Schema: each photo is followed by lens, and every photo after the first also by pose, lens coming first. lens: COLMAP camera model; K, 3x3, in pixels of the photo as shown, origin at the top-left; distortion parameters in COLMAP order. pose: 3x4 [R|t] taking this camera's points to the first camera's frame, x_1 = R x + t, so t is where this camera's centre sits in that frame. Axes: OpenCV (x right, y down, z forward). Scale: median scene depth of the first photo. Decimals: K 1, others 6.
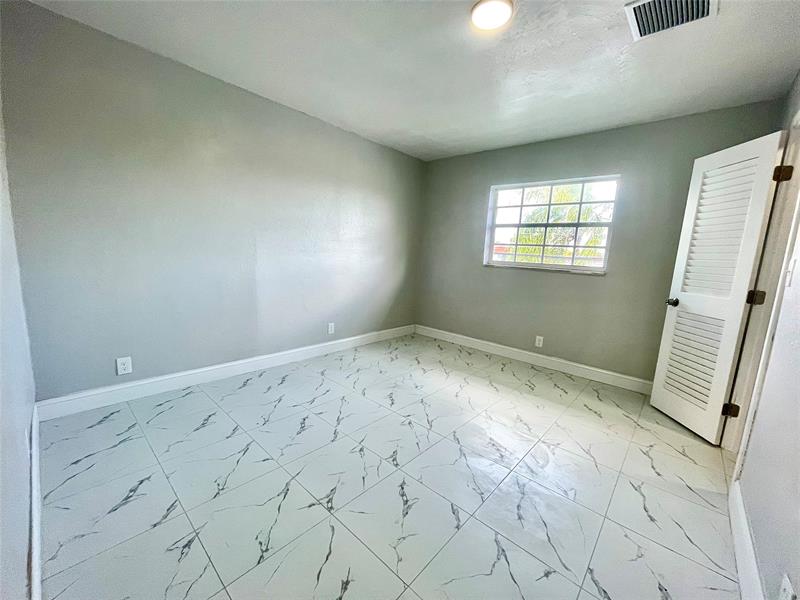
lens RADIAL K [[322.4, 0, 399.4], [0, 322.4, 300.8], [0, 0, 1]] dist [0.001783, -0.000995]
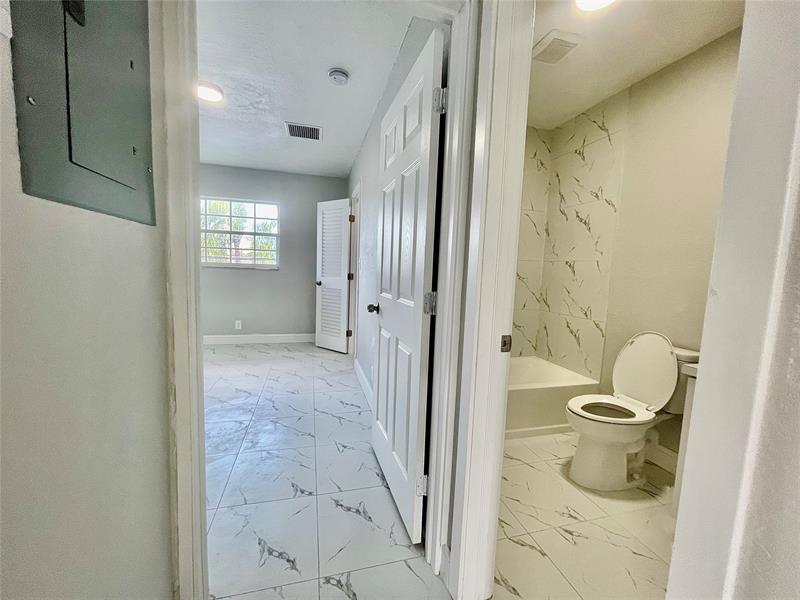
lens RADIAL K [[322.4, 0, 400.6], [0, 322.4, 297.2], [0, 0, 1]] dist [0.001783, -0.000995]
pose [[0.537454, -0.108005, 0.836348, -0.375311], [0.116484, 0.991766, 0.053221, 0.036512], [-0.835209, 0.068817, 0.545609, -0.311463]]
